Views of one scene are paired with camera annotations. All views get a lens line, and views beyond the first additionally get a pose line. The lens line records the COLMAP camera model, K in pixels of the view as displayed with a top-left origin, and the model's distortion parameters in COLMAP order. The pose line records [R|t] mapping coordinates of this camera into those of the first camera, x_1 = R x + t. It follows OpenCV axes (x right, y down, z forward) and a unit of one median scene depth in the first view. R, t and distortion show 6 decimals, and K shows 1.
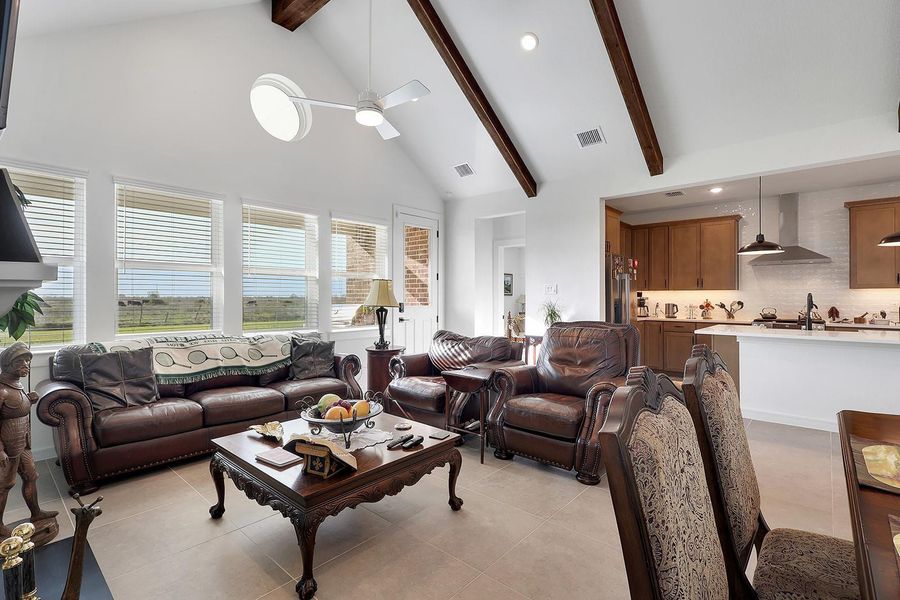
lens RADIAL K [[419.9, 0, 447.1], [0, 419.9, 296.6], [0, 0, 1]] dist [0.000046, 0.000200]
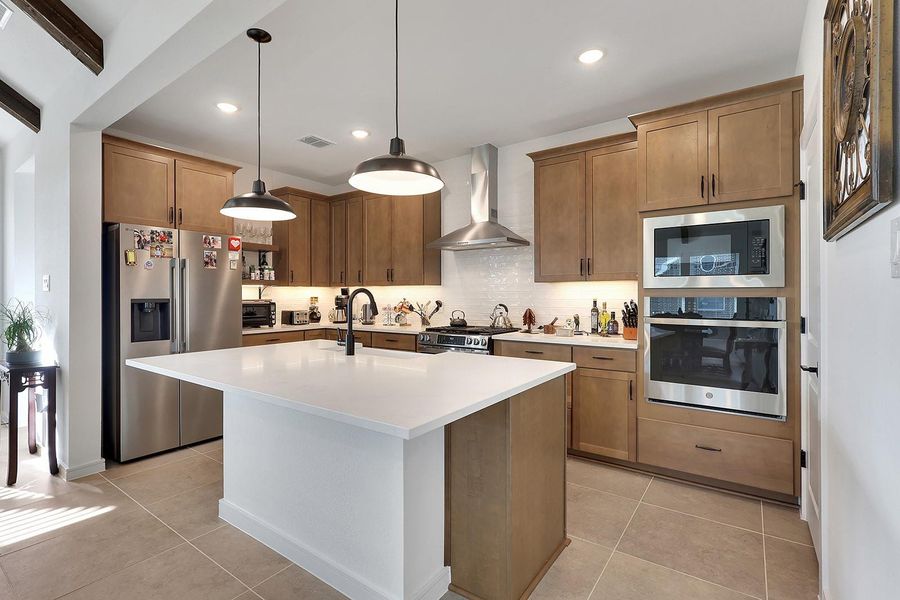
lens RADIAL K [[419.9, 0, 447.1], [0, 419.9, 296.6], [0, 0, 1]] dist [0.000046, 0.000200]
pose [[0.994558, -0.004250, 0.104094, 0.688658], [0.003568, 0.999971, 0.006742, -0.001053], [-0.104119, -0.006333, 0.994545, 0.318575]]
